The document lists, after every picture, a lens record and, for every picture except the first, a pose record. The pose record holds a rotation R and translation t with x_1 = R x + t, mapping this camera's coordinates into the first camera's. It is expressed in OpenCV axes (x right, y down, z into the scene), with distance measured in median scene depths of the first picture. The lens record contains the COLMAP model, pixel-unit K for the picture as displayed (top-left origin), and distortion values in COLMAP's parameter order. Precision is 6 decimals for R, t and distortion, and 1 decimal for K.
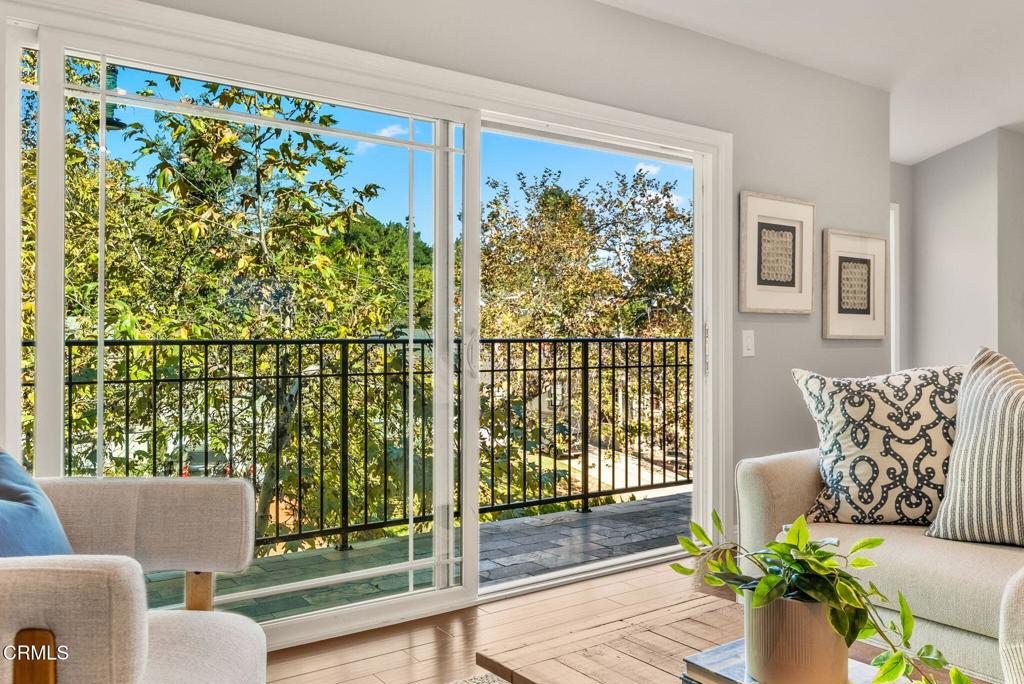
lens RADIAL K [[828.4, 0, 511.9], [0, 828.4, 341.7], [0, 0, 1]] dist [-0.007936, -0.002597]
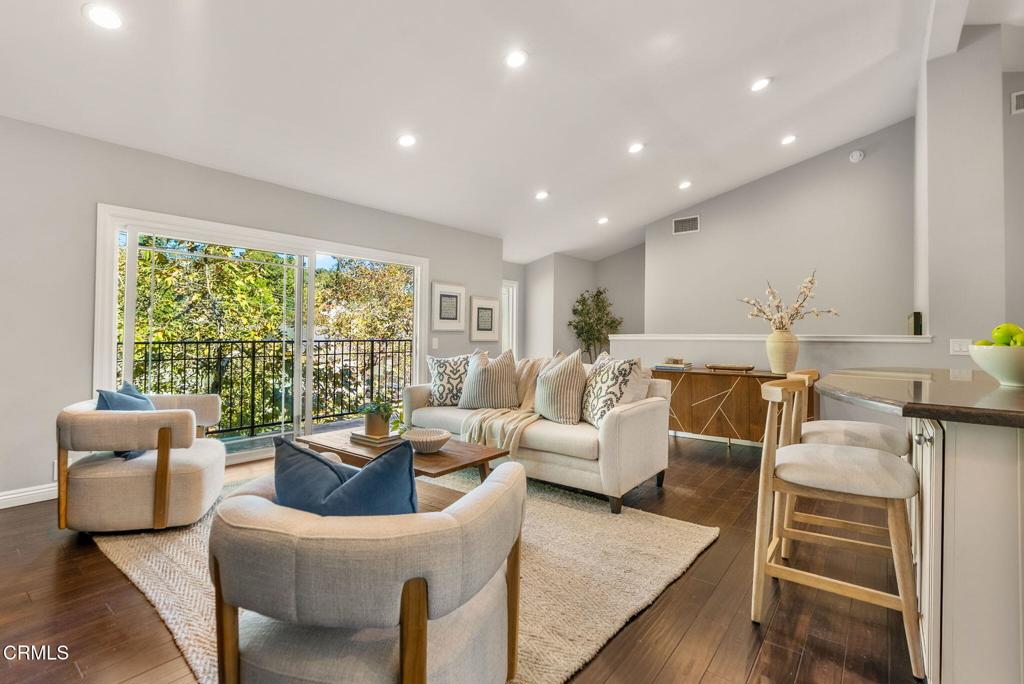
lens RADIAL K [[489.1, 0, 500.5], [0, 489.1, 324.2], [0, 0, 1]] dist [0.000934, 0.000044]
pose [[0.963100, 0.013189, 0.268820, 0.074445], [-0.007827, 0.999749, -0.021009, -0.023573], [-0.269030, 0.018130, 0.962961, -0.407077]]
